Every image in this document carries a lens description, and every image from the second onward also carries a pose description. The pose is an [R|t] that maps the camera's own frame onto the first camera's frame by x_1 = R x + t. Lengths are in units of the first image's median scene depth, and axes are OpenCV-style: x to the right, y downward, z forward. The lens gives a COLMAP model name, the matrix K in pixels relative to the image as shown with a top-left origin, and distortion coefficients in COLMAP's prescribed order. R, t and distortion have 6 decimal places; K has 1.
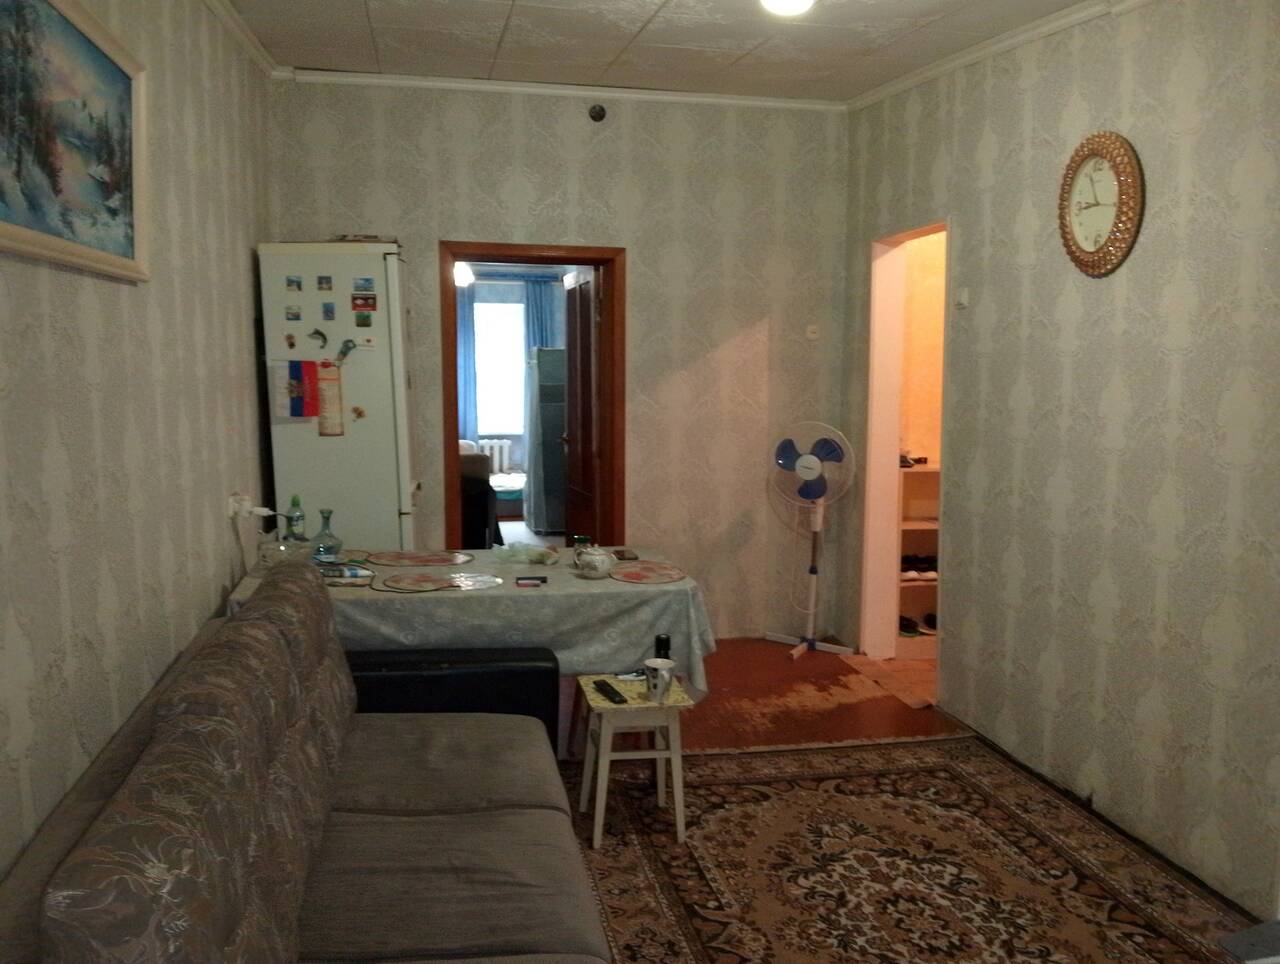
lens RADIAL K [[1052.0, 0, 643.7], [0, 1052.0, 478.6], [0, 0, 1]] dist [0.079299, -0.035840]
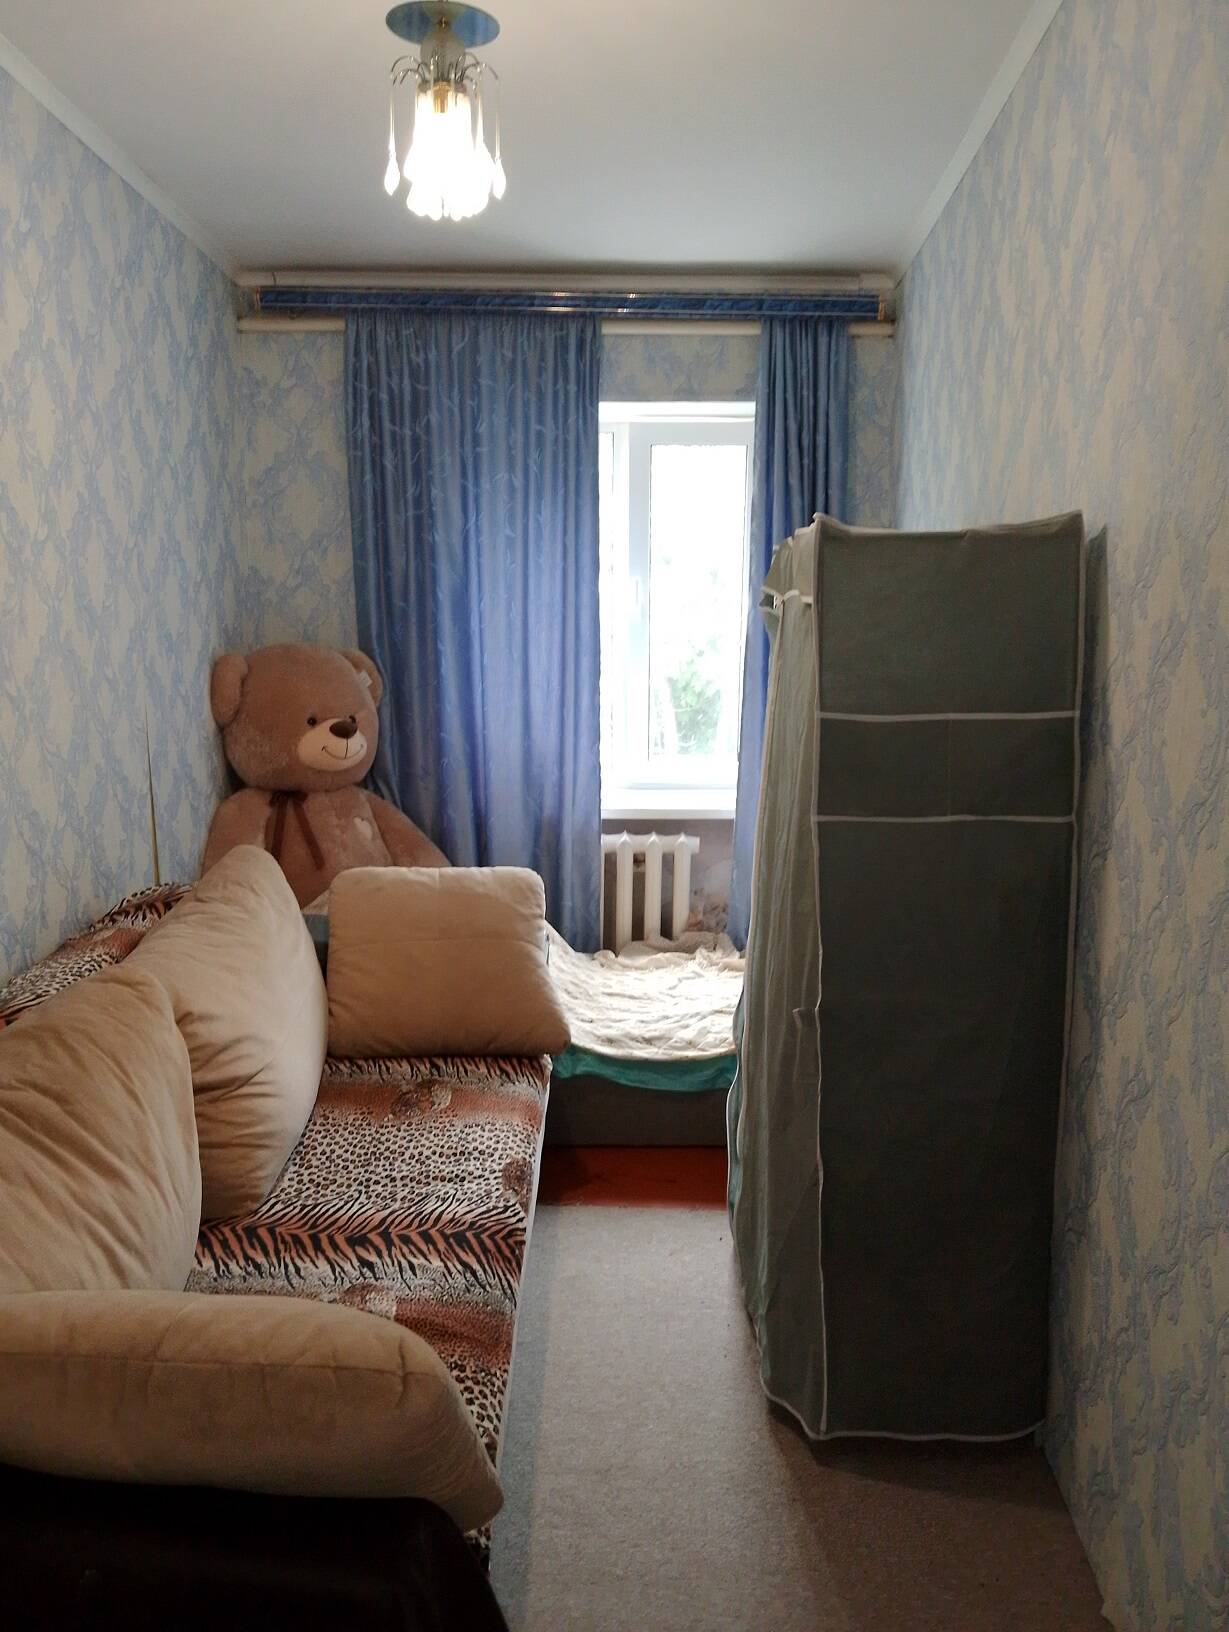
lens RADIAL K [[1341.3, 0, 617.6], [0, 1341.3, 827.1], [0, 0, 1]] dist [0.079299, -0.035840]
pose [[0.978302, 0.042576, -0.202763, -0.068108], [-0.028797, 0.997101, 0.070430, -0.068729], [0.205174, -0.063063, 0.976692, 0.600055]]
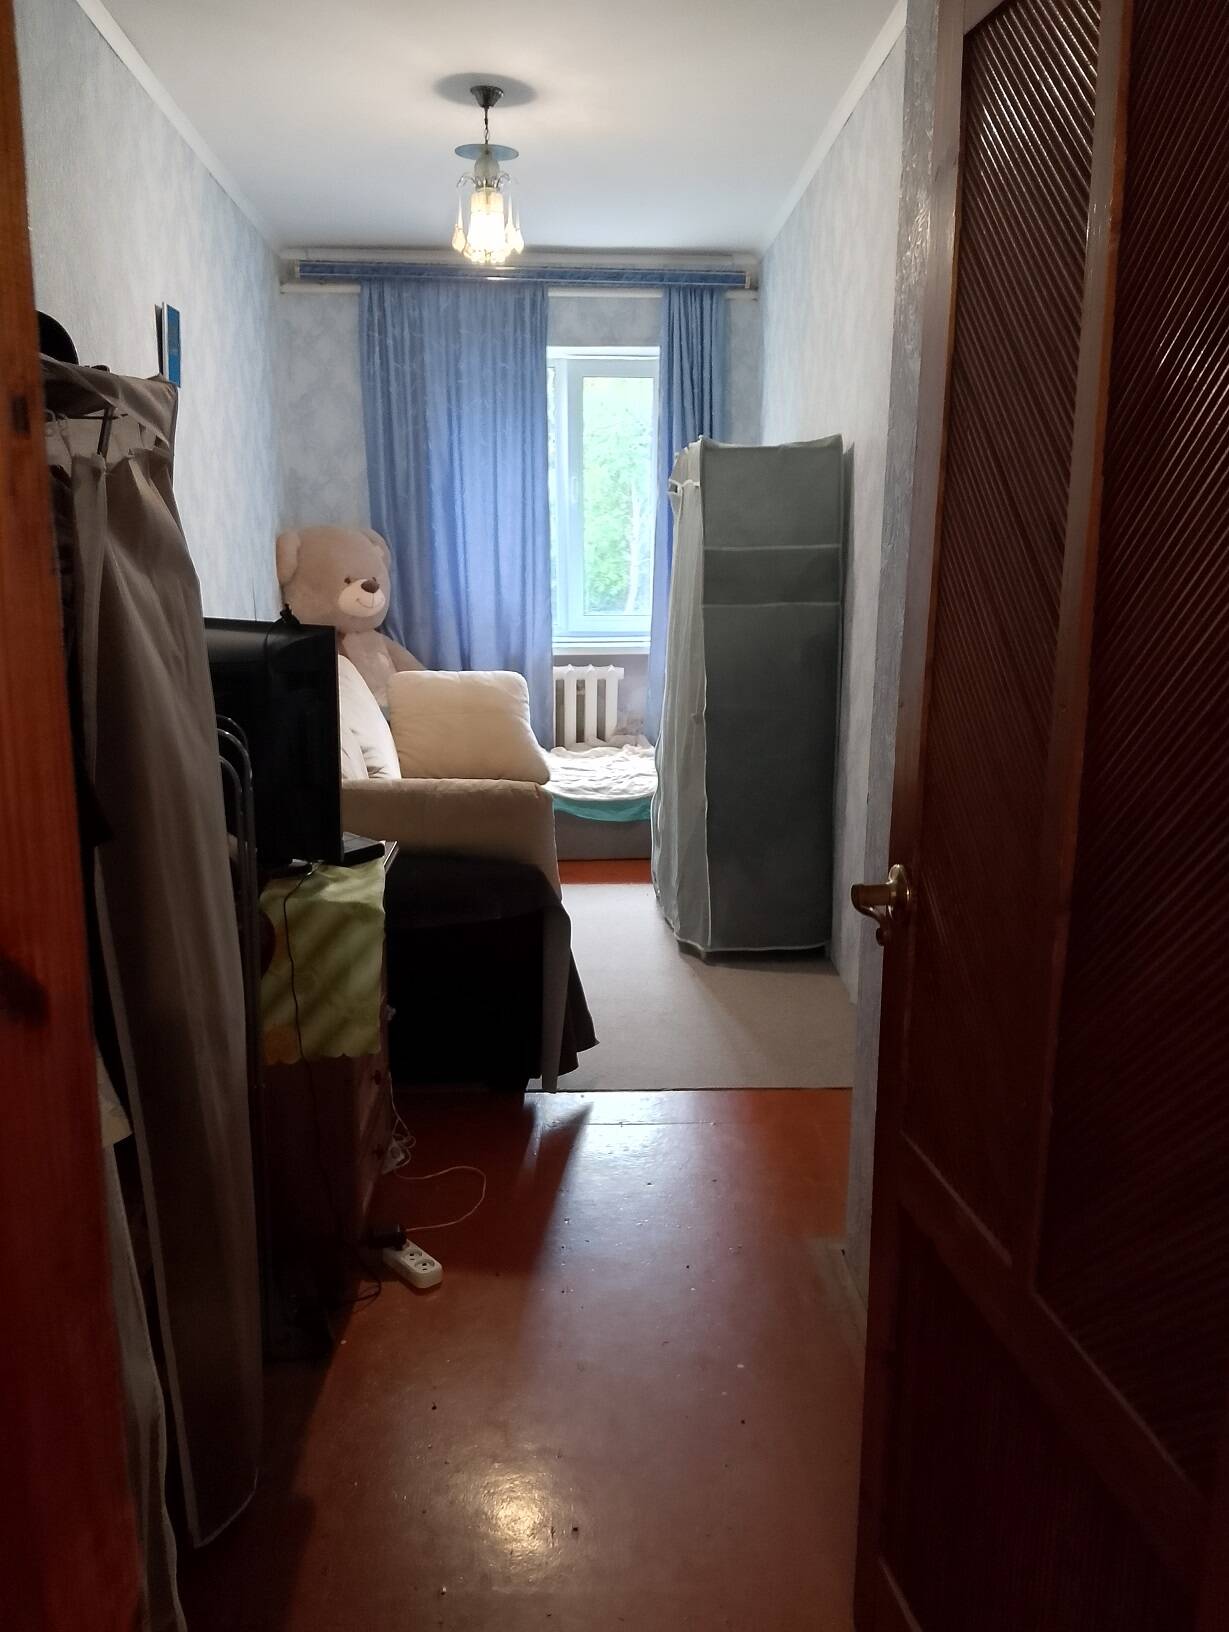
lens RADIAL K [[1341.3, 0, 612.2], [0, 1341.3, 816.4], [0, 0, 1]] dist [0.079299, -0.035840]
pose [[0.990742, 0.033939, -0.131446, -0.054568], [-0.017132, 0.991762, 0.126947, -0.046600], [0.134672, -0.123519, 0.983161, 0.436673]]
